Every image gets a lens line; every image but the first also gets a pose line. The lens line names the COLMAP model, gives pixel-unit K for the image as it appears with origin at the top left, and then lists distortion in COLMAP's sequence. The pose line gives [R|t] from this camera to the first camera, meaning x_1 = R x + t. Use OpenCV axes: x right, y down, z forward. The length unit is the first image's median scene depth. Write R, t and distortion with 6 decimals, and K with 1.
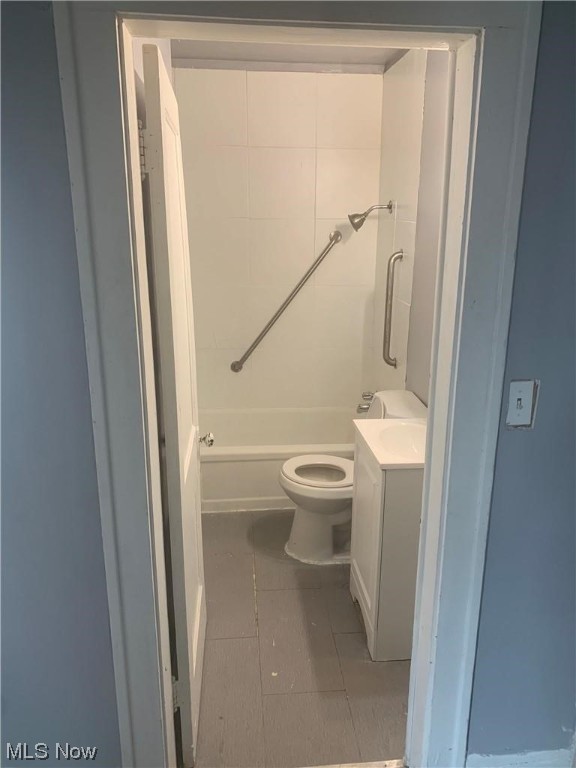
lens RADIAL K [[588.0, 0, 288.0], [0, 588.0, 384.0], [0, 0, 1]] dist [0.219402, -0.596775]
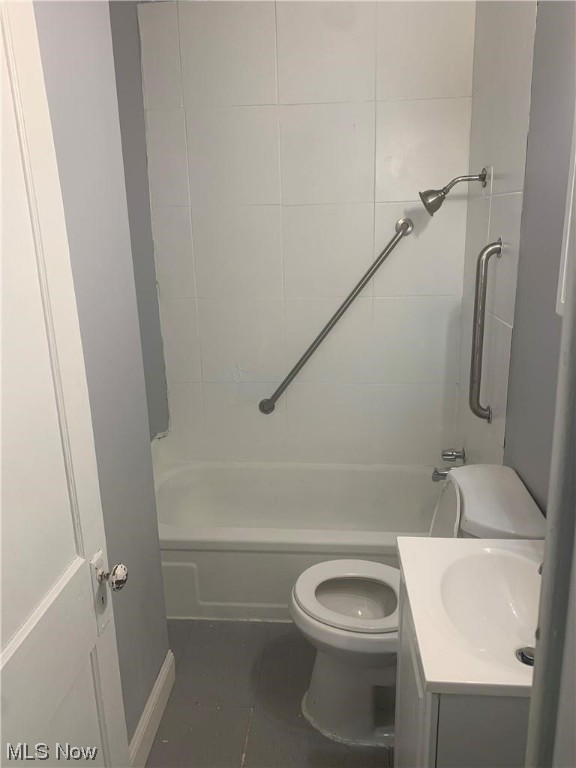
lens RADIAL K [[584.7, 0, 288.0], [0, 584.7, 384.0], [0, 0, 1]] dist [0.011171, -0.001432]
pose [[0.983784, 0.018204, -0.178430, 0.078672], [-0.020988, 0.999686, -0.013726, -0.055158], [0.178124, 0.017249, 0.983857, 0.330695]]
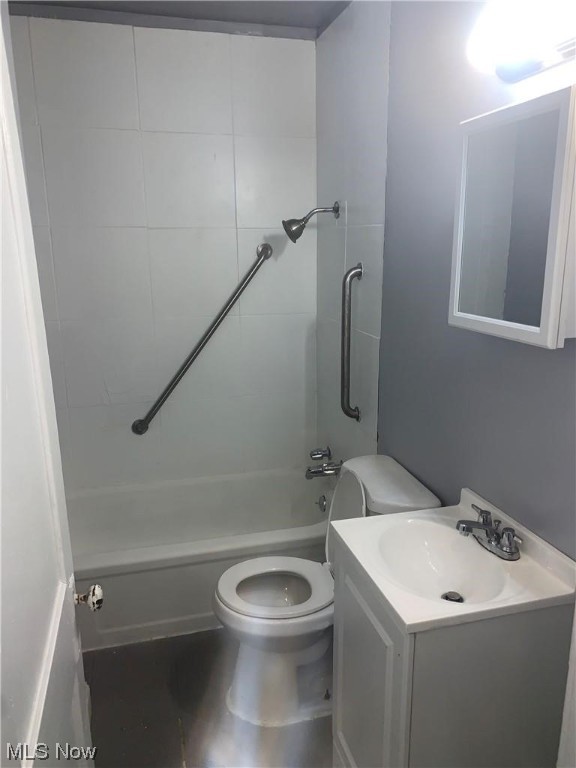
lens RADIAL K [[578.9, 0, 288.4], [0, 578.9, 390.6], [0, 0, 1]] dist [0.114864, -0.249071]
pose [[0.985871, -0.054897, 0.158257, -0.020076], [0.060093, 0.997794, -0.028229, -0.049623], [-0.156358, 0.037340, 0.986994, 0.286132]]
